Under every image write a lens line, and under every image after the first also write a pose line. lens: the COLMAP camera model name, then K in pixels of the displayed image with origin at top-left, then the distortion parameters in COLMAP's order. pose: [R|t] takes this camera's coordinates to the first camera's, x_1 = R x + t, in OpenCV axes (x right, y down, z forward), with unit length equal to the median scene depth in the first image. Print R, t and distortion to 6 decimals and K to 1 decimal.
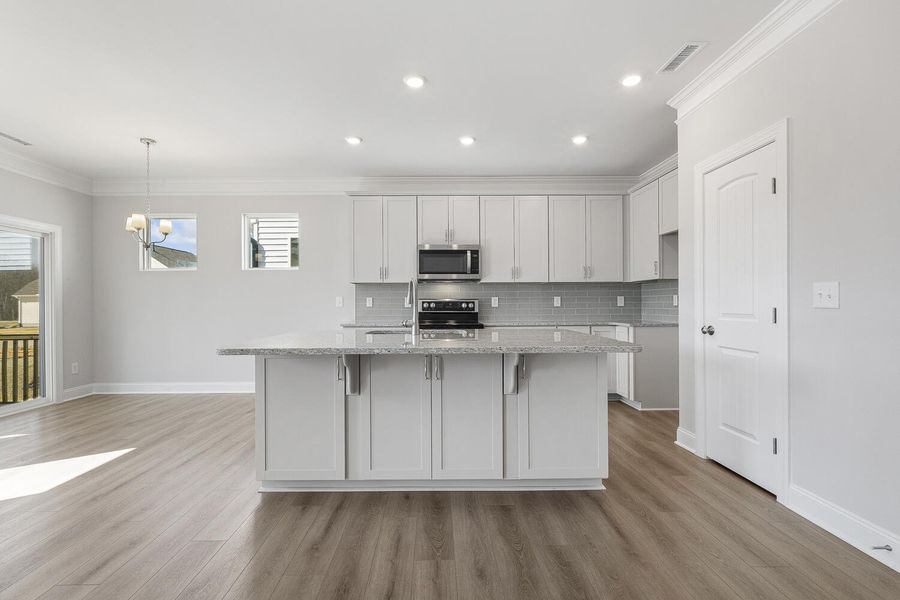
lens RADIAL K [[402.7, 0, 423.2], [0, 402.7, 303.8], [0, 0, 1]] dist [0.000593, -0.001018]
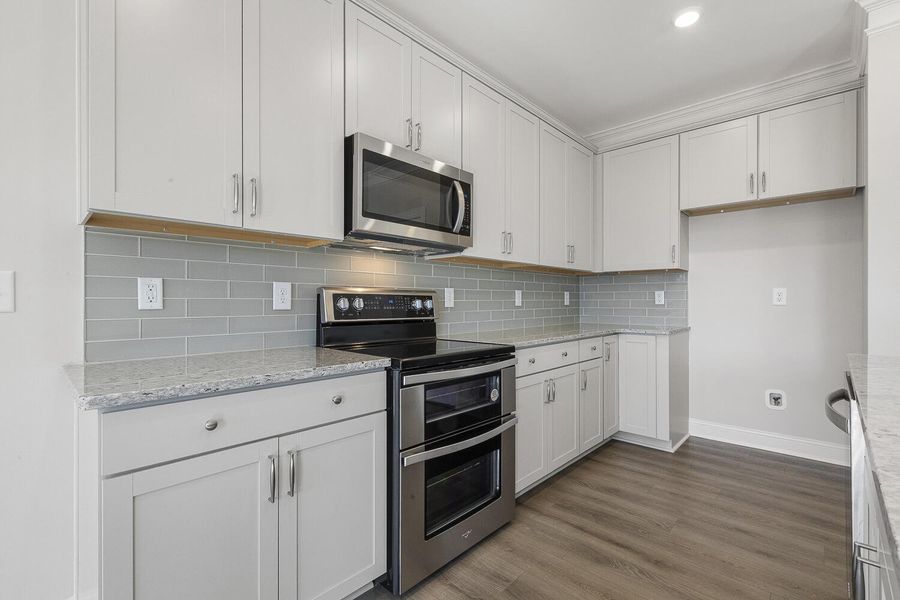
lens RADIAL K [[402.7, 0, 445.1], [0, 402.7, 299.8], [0, 0, 1]] dist [0.000593, -0.001018]
pose [[0.666125, 0.006622, 0.745811, -0.220506], [-0.002922, 0.999976, -0.006269, 0.001892], [-0.745835, 0.001997, 0.666128, 0.700257]]
